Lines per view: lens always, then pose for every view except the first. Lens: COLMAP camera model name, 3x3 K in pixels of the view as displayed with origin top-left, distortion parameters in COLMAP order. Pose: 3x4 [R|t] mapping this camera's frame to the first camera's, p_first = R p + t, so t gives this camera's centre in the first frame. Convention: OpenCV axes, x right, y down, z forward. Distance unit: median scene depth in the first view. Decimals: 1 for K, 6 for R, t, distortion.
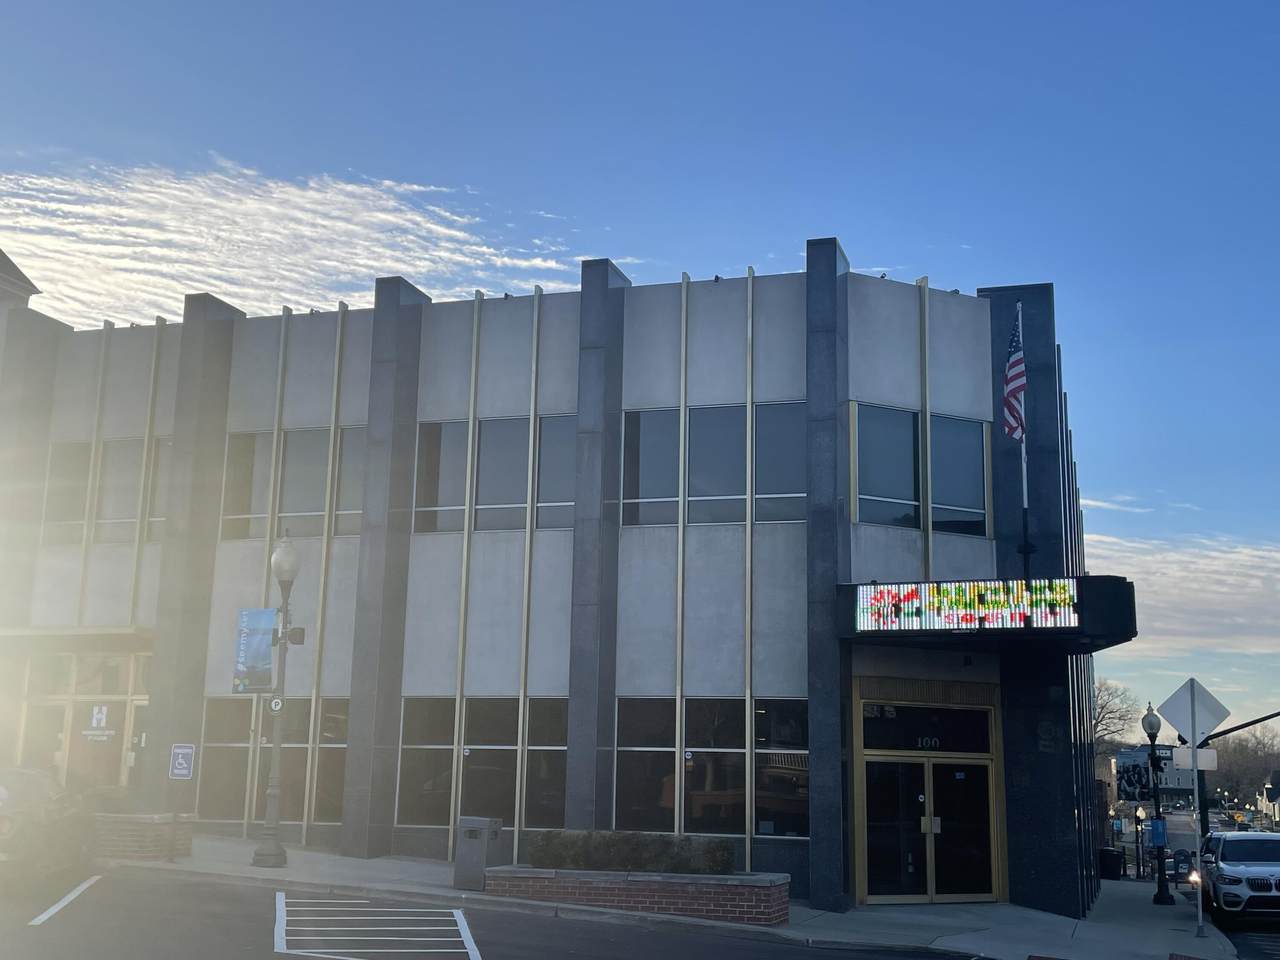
lens RADIAL K [[1486.0, 0, 652.0], [0, 1486.0, 470.4], [0, 0, 1]] dist [0.059501, 0.000000]
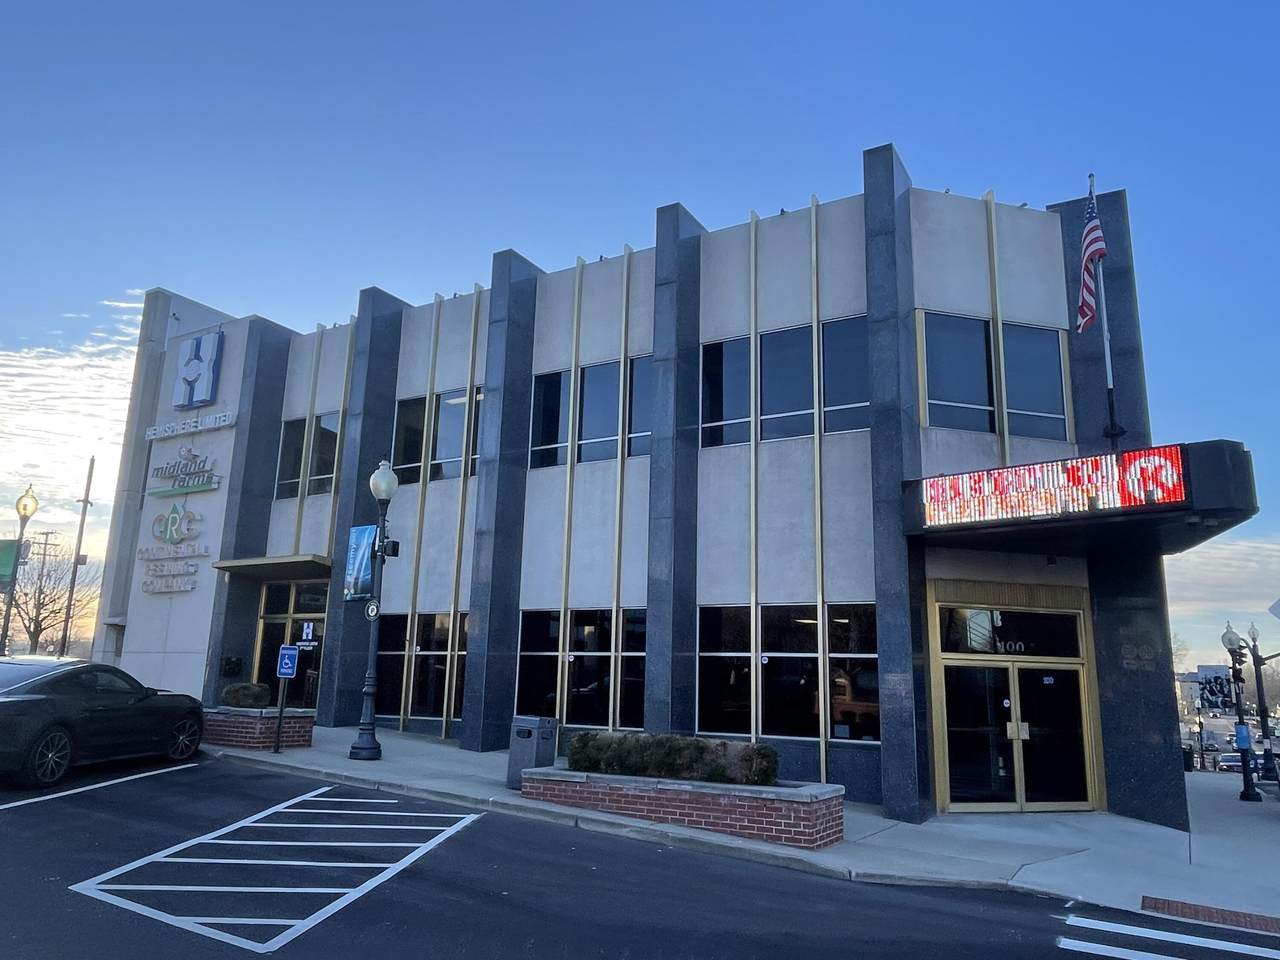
lens RADIAL K [[905.3, 0, 634.7], [0, 905.3, 495.5], [0, 0, 1]] dist [-0.000624, -0.010842]
pose [[0.973629, -0.041149, -0.224396, 0.078819], [0.038592, 0.999131, -0.015773, 0.080562], [0.224850, 0.006697, 0.974370, 0.353988]]
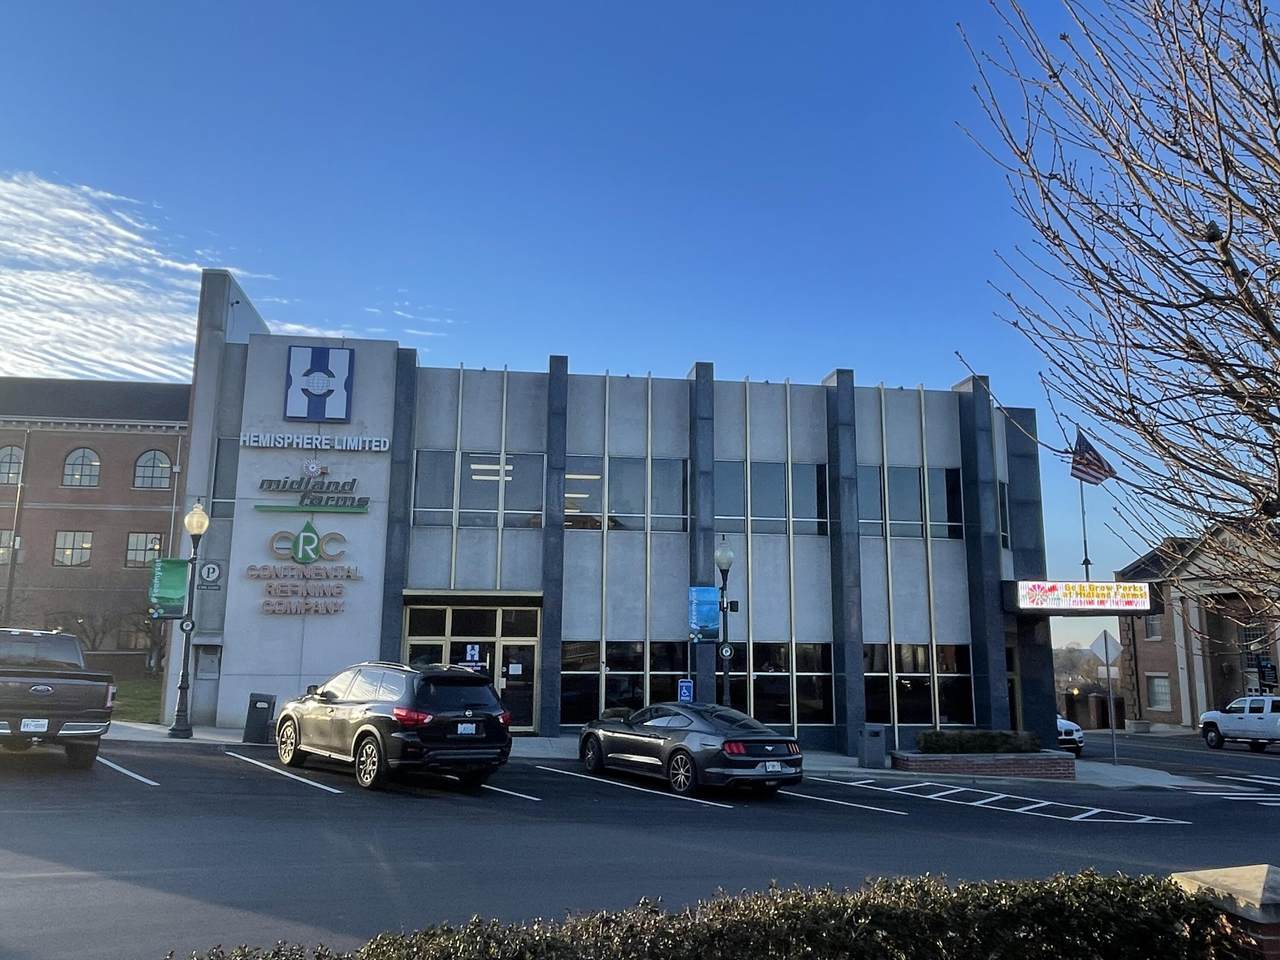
lens RADIAL K [[1050.6, 0, 630.7], [0, 1050.6, 486.9], [0, 0, 1]] dist [0.030573, -0.008320]
pose [[0.910836, 0.056795, 0.408843, -0.702004], [-0.074038, 0.996904, 0.026458, -0.027690], [-0.406075, -0.054369, 0.912221, 0.066497]]
